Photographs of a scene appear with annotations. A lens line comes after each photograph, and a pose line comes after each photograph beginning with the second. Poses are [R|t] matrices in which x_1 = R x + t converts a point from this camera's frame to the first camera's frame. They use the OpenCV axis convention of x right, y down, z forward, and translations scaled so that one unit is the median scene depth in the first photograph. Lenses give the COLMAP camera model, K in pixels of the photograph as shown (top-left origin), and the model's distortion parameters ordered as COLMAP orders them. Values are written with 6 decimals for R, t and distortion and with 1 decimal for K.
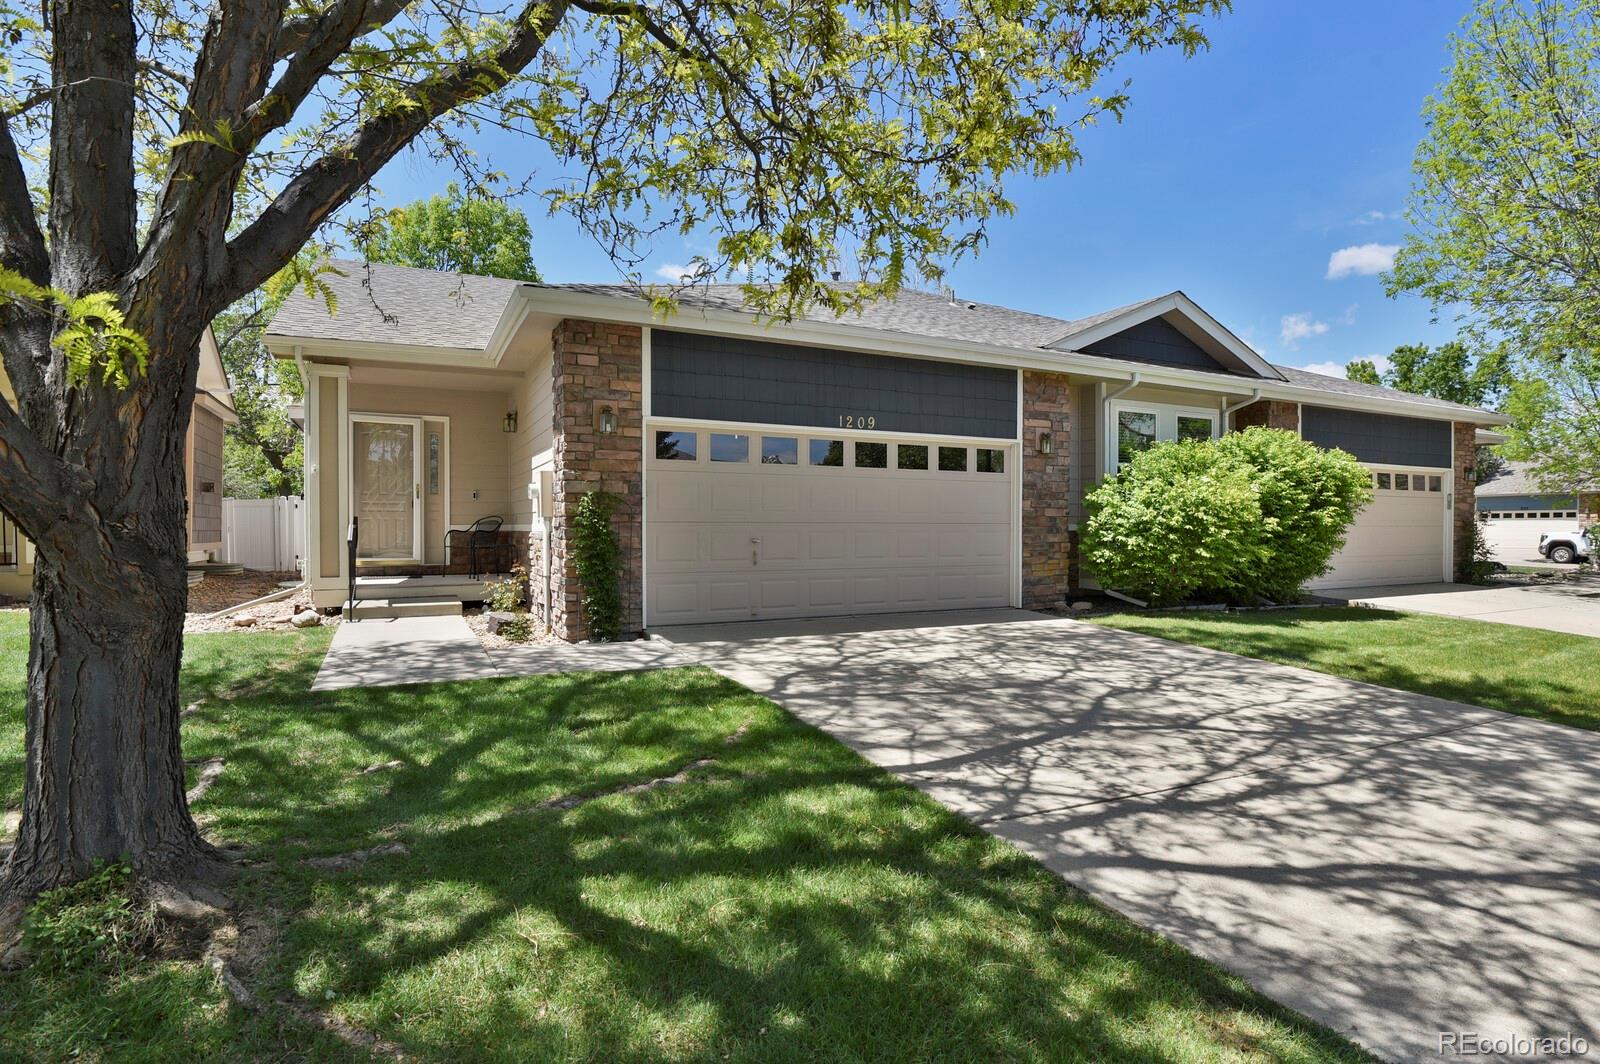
lens RADIAL K [[779.2, 0, 802.8], [0, 779.2, 536.8], [0, 0, 1]] dist [-0.027475, -0.000893]
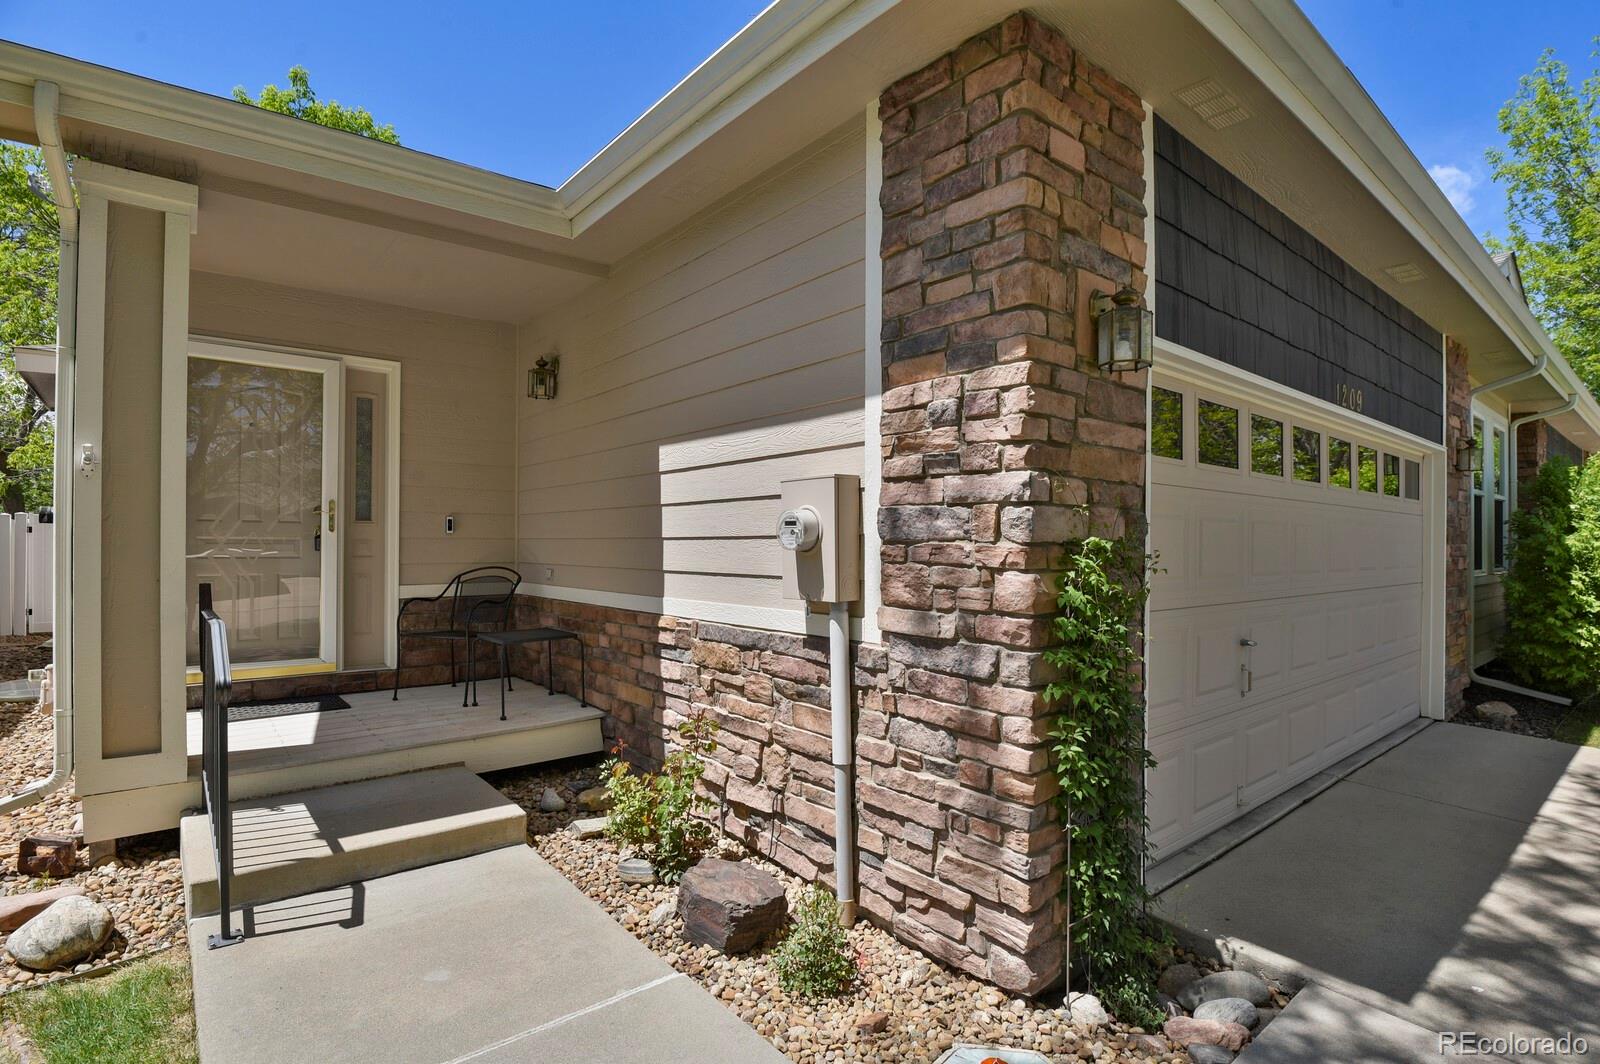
lens RADIAL K [[779.2, 0, 802.8], [0, 779.2, 536.8], [0, 0, 1]] dist [-0.027475, -0.000893]
pose [[0.977244, 0.002706, 0.212100, -0.319177], [0.001641, 0.999792, -0.020314, -0.036703], [-0.212111, 0.020200, 0.977037, 0.487042]]
